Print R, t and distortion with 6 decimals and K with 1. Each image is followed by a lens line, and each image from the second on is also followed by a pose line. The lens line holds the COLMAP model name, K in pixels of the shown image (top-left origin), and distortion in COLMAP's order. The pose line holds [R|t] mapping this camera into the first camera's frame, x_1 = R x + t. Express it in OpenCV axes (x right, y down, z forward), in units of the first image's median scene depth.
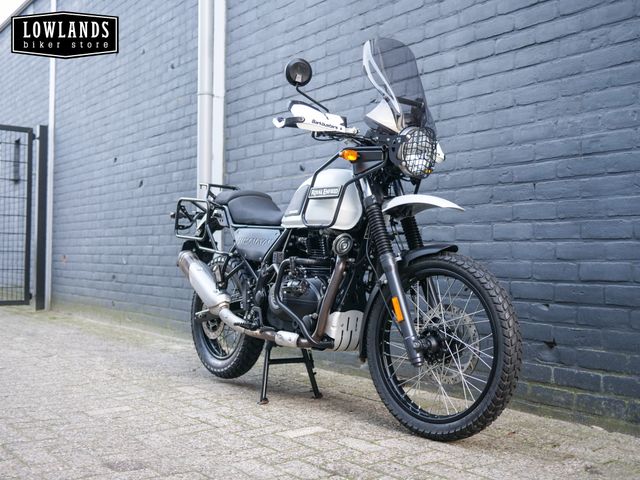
lens RADIAL K [[733.1, 0, 321.8], [0, 733.1, 239.7], [0, 0, 1]] dist [-0.003912, 0.000000]
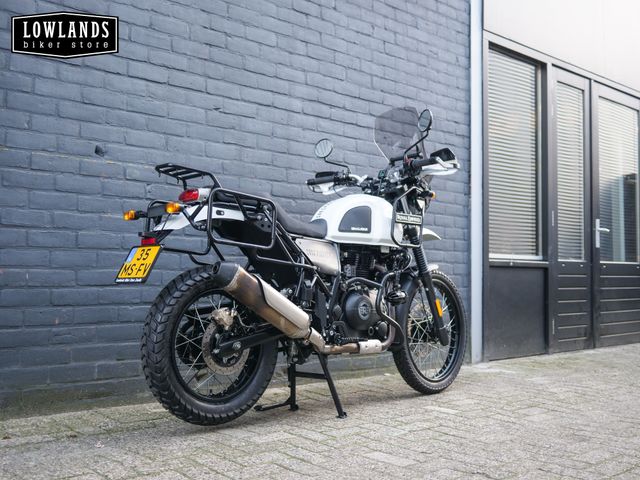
lens RADIAL K [[733.1, 0, 319.4], [0, 733.1, 239.1], [0, 0, 1]] dist [-0.003912, 0.000000]
pose [[-0.099903, 0.037874, 0.994276, -1.080930], [-0.038139, 0.998395, -0.041863, 0.023557], [-0.994266, -0.042103, -0.098298, 1.136242]]
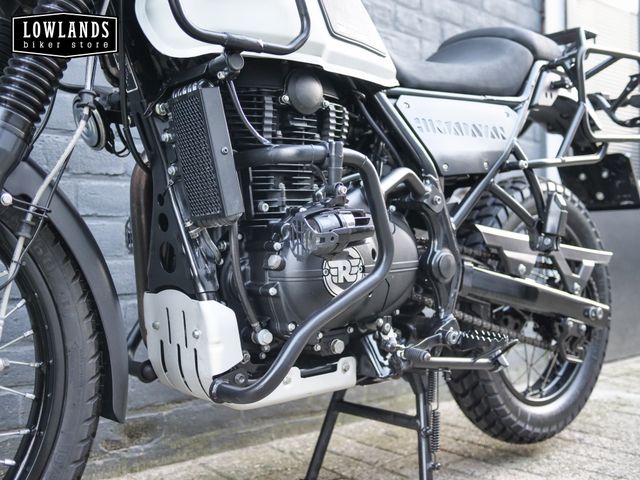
lens RADIAL K [[733.1, 0, 307.6], [0, 733.1, 239.5], [0, 0, 1]] dist [-0.003912, 0.000000]
pose [[-0.094444, 0.004853, 0.995518, -0.325550], [-0.023701, 0.999694, -0.007122, 0.070316], [-0.995248, -0.024267, -0.094300, 0.996960]]
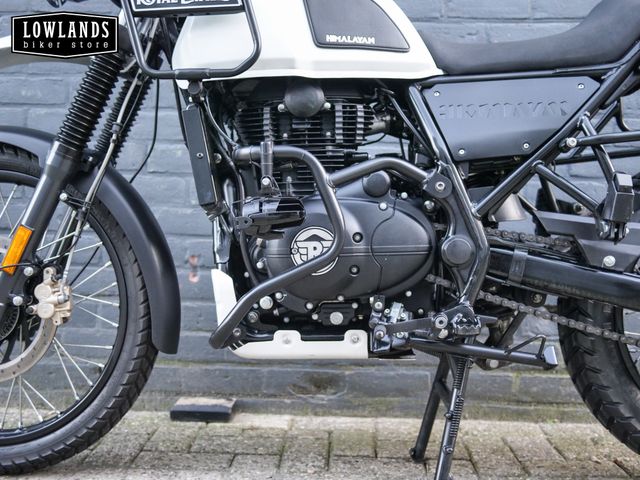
lens RADIAL K [[733.1, 0, 320.1], [0, 733.1, 240.3], [0, 0, 1]] dist [-0.003912, 0.000000]
pose [[0.623786, -0.001973, 0.781593, -0.292898], [-0.032375, 0.999073, 0.028360, 0.064956], [-0.780925, -0.042994, 0.623144, 0.696575]]
